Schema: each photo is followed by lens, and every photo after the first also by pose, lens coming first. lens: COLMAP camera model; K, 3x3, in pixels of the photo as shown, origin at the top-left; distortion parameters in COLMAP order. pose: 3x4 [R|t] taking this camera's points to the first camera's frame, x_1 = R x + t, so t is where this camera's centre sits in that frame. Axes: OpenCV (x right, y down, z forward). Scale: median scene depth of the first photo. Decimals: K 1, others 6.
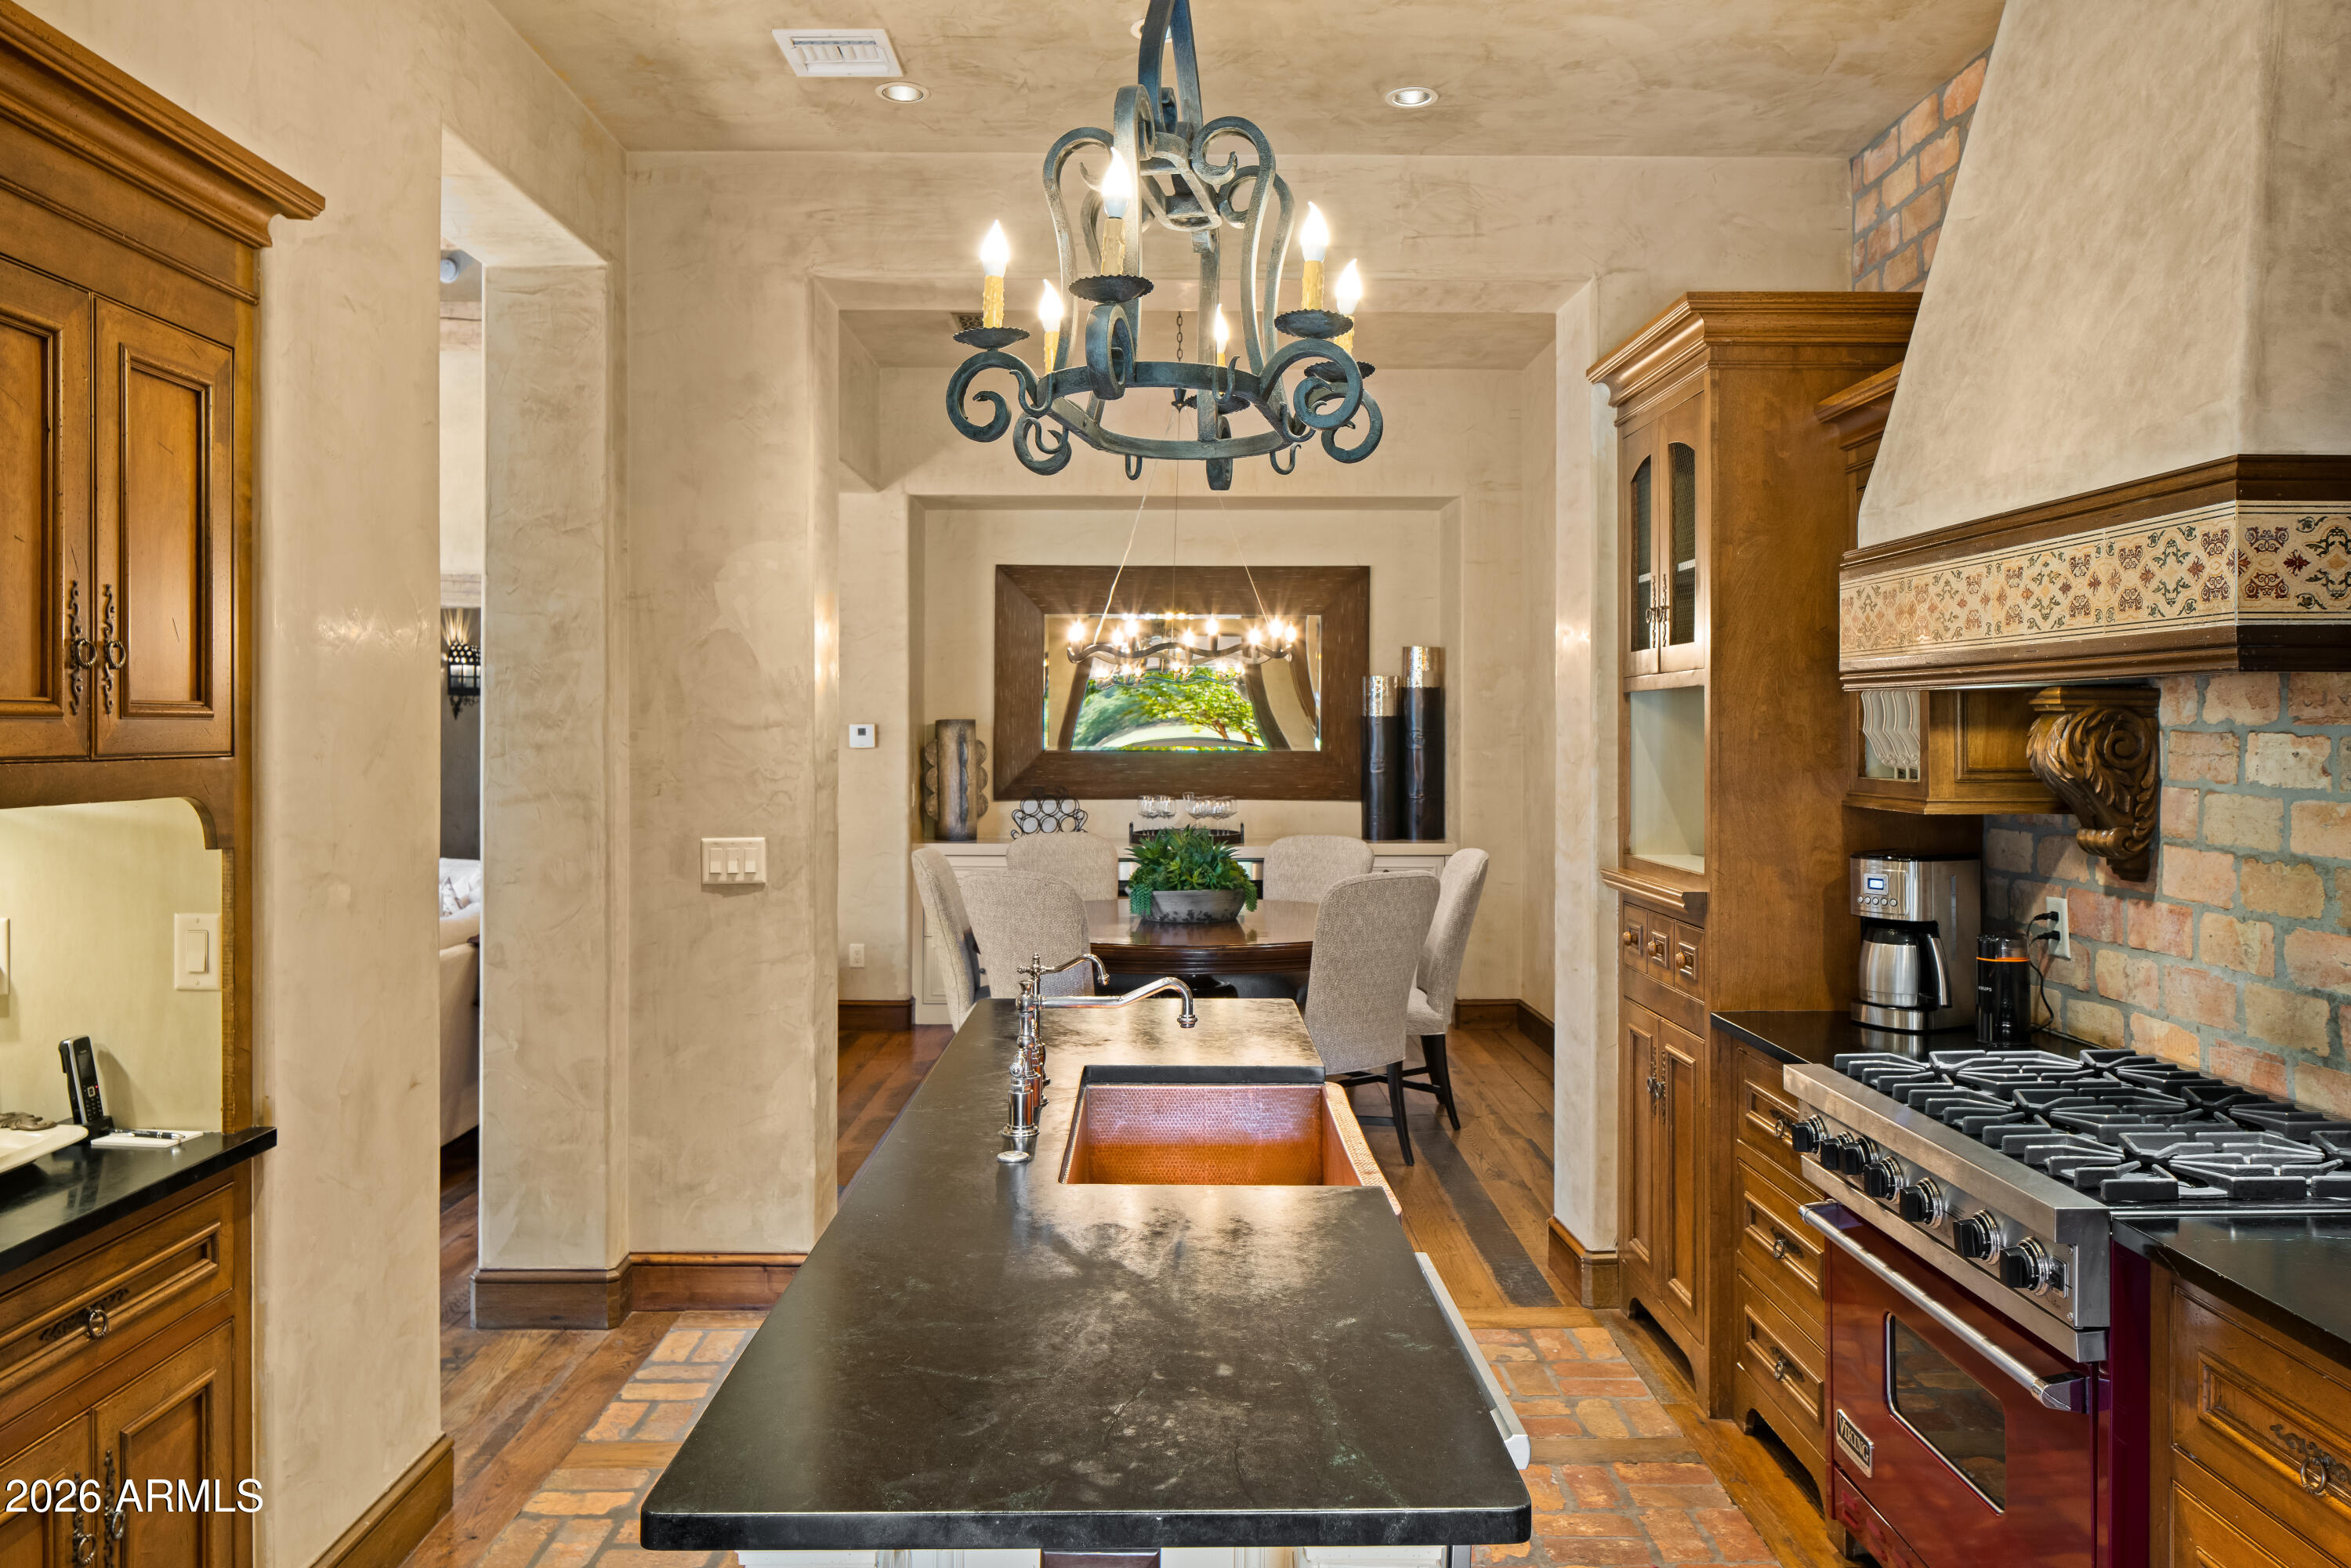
lens RADIAL K [[1625.5, 0, 1175.5], [0, 1625.5, 784.0], [0, 0, 1]] dist [0.000953, 0.000814]
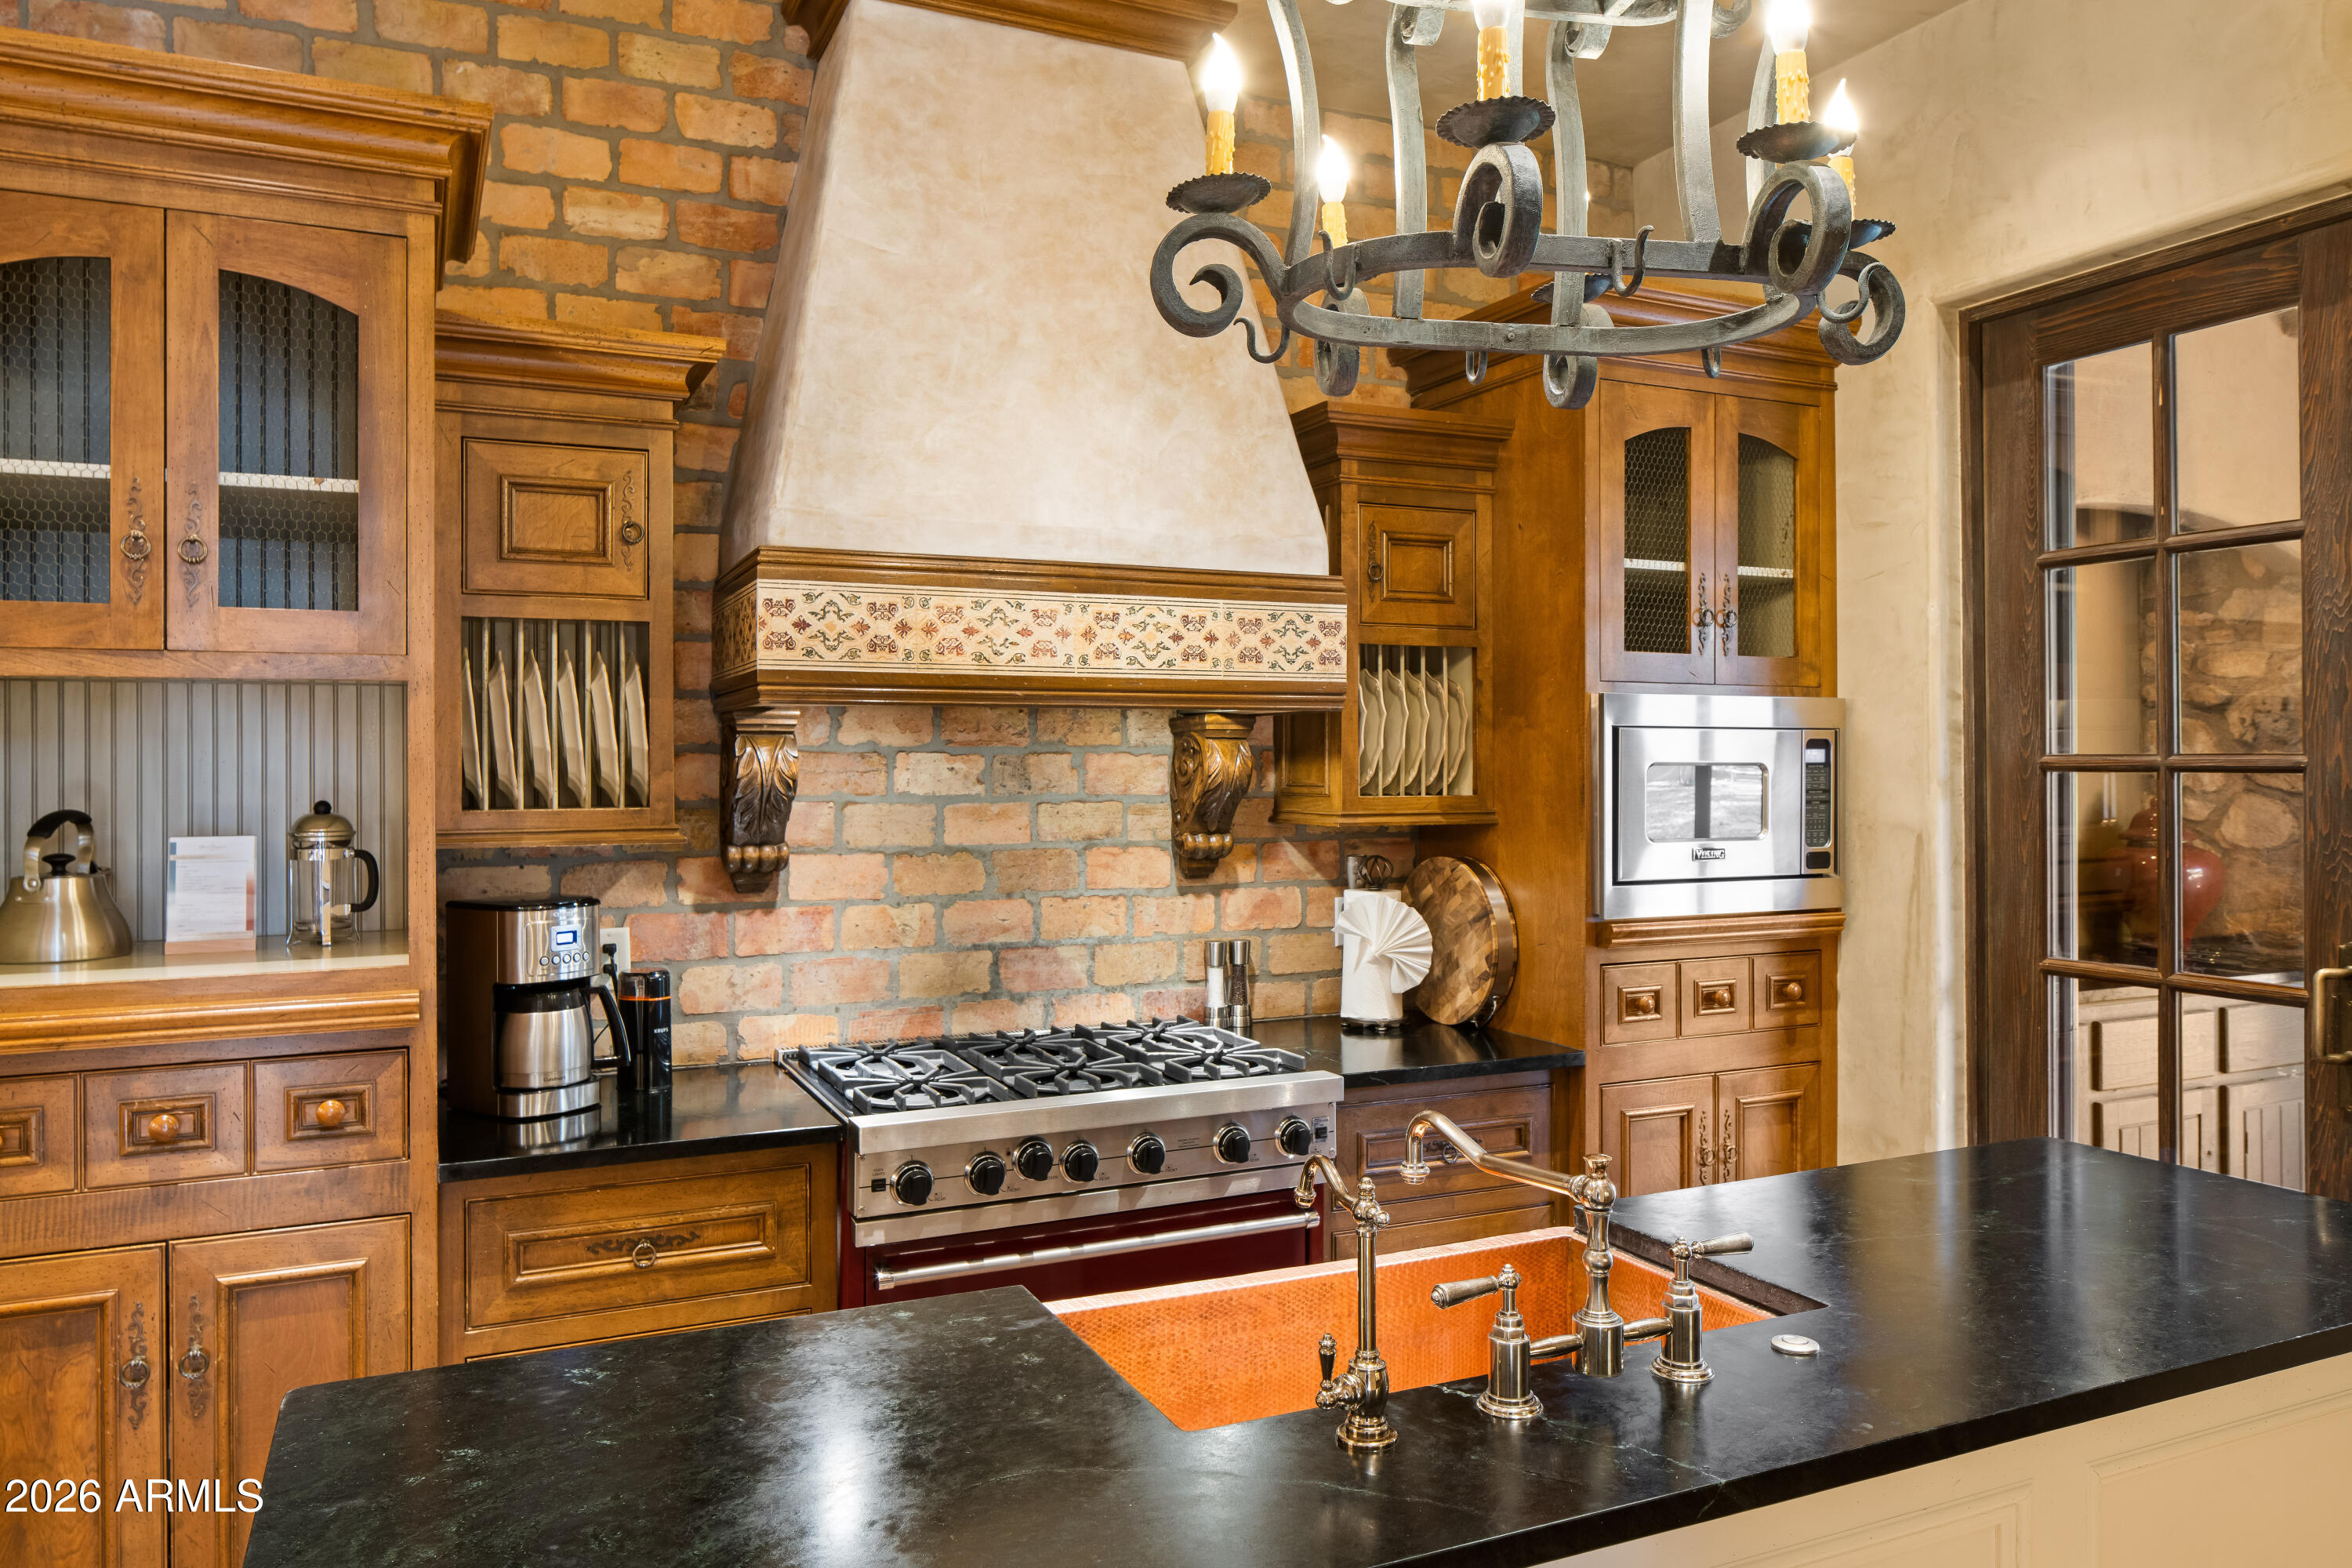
lens RADIAL K [[1626.2, 0, 1176.0], [0, 1626.2, 784.0], [0, 0, 1]] dist [0.000953, 0.000814]
pose [[-0.407212, -0.006817, 0.913308, -0.577023], [0.037261, 0.999016, 0.024070, -0.031042], [-0.912573, 0.043832, -0.406557, 1.373852]]
